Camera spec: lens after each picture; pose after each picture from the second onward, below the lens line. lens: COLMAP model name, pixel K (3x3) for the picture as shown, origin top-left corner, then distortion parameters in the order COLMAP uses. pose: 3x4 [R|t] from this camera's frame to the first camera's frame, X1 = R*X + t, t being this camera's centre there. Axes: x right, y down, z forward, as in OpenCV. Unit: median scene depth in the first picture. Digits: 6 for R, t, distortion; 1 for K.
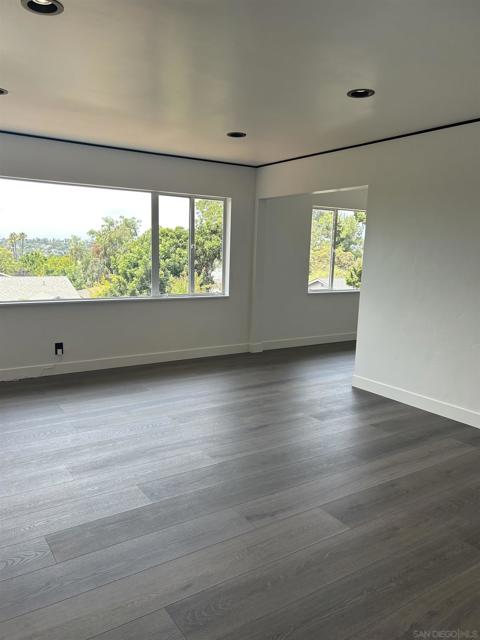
lens RADIAL K [[486.0, 0, 239.6], [0, 486.0, 337.7], [0, 0, 1]] dist [-0.001638, -0.001015]
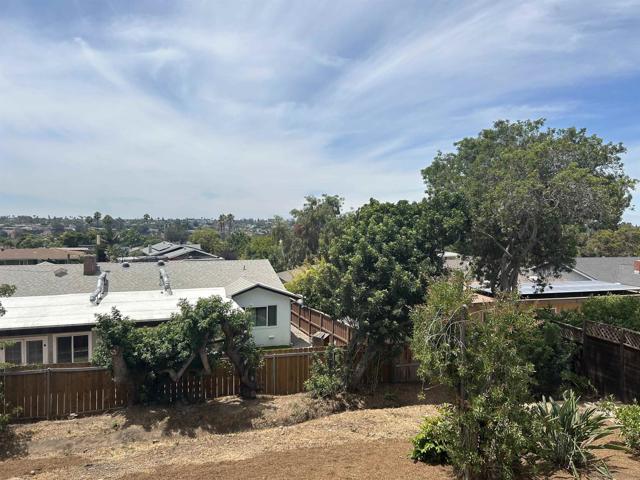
lens RADIAL K [[486.0, 0, 320.0], [0, 486.0, 240.0], [0, 0, 1]] dist [-0.001638, -0.001015]
pose [[0.972489, -0.015845, -0.232408, -0.071903], [-0.019367, 0.988731, -0.148445, -0.043402], [0.232141, 0.148862, 0.961224, 0.211121]]
